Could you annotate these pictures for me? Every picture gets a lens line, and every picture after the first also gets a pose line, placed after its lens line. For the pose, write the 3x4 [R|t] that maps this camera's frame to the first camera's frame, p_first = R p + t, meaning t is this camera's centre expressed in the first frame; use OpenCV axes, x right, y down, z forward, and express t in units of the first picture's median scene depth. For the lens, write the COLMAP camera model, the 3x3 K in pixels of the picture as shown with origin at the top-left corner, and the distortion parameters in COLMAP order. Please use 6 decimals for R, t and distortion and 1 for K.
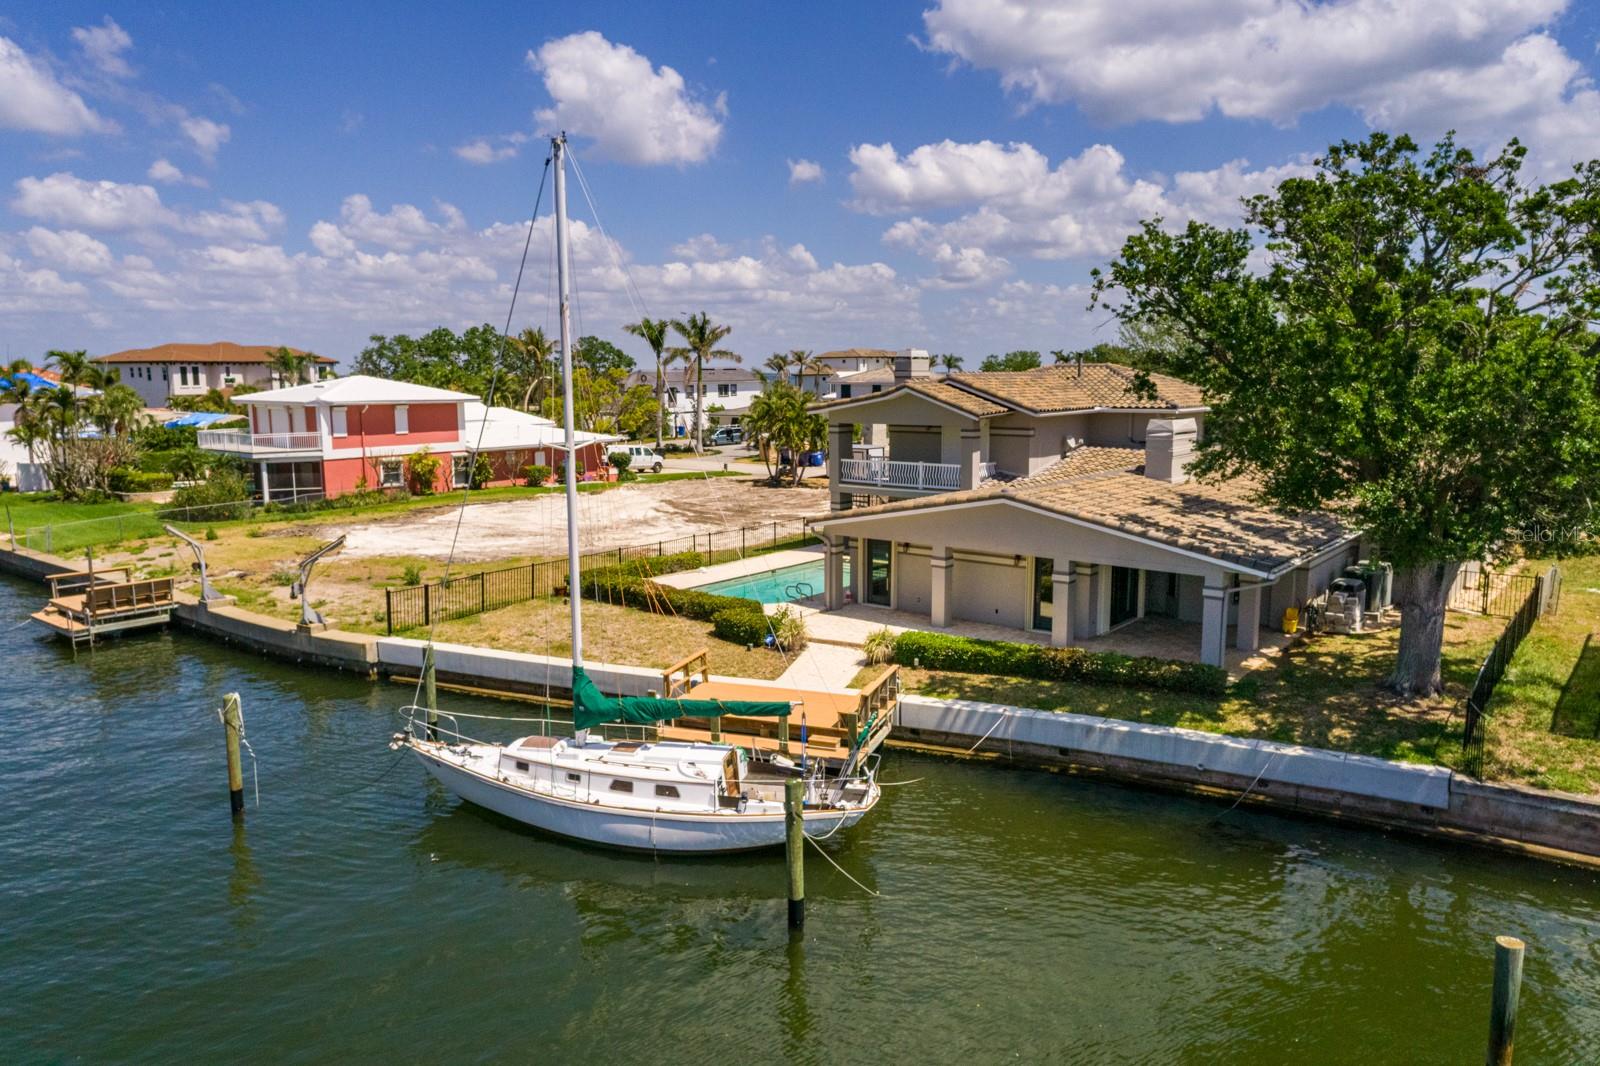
lens RADIAL K [[1102.3, 0, 799.6], [0, 1102.3, 529.8], [0, 0, 1]] dist [-0.000660, 0.011281]
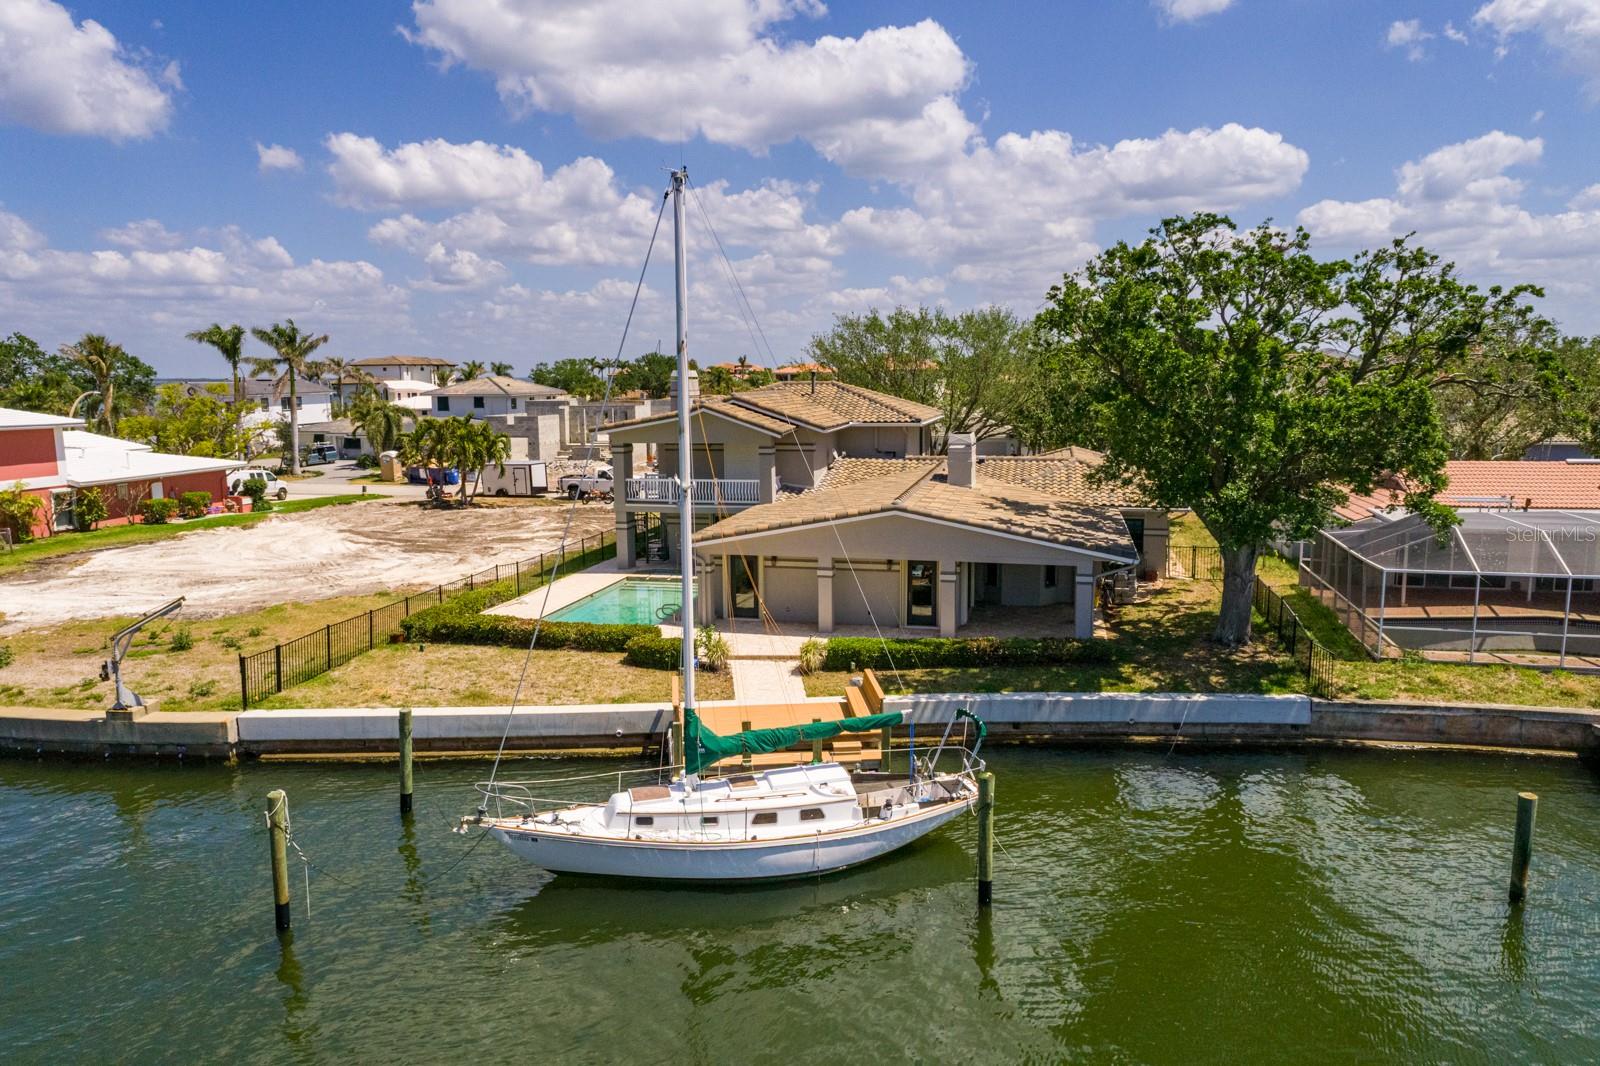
lens RADIAL K [[1088.7, 0, 805.6], [0, 1088.7, 528.1], [0, 0, 1]] dist [-0.001666, 0.009701]
pose [[0.896020, -0.064755, 0.439267, -0.166981], [0.066069, 0.997739, 0.012316, -0.013312], [-0.439071, 0.017986, 0.898272, 0.023313]]
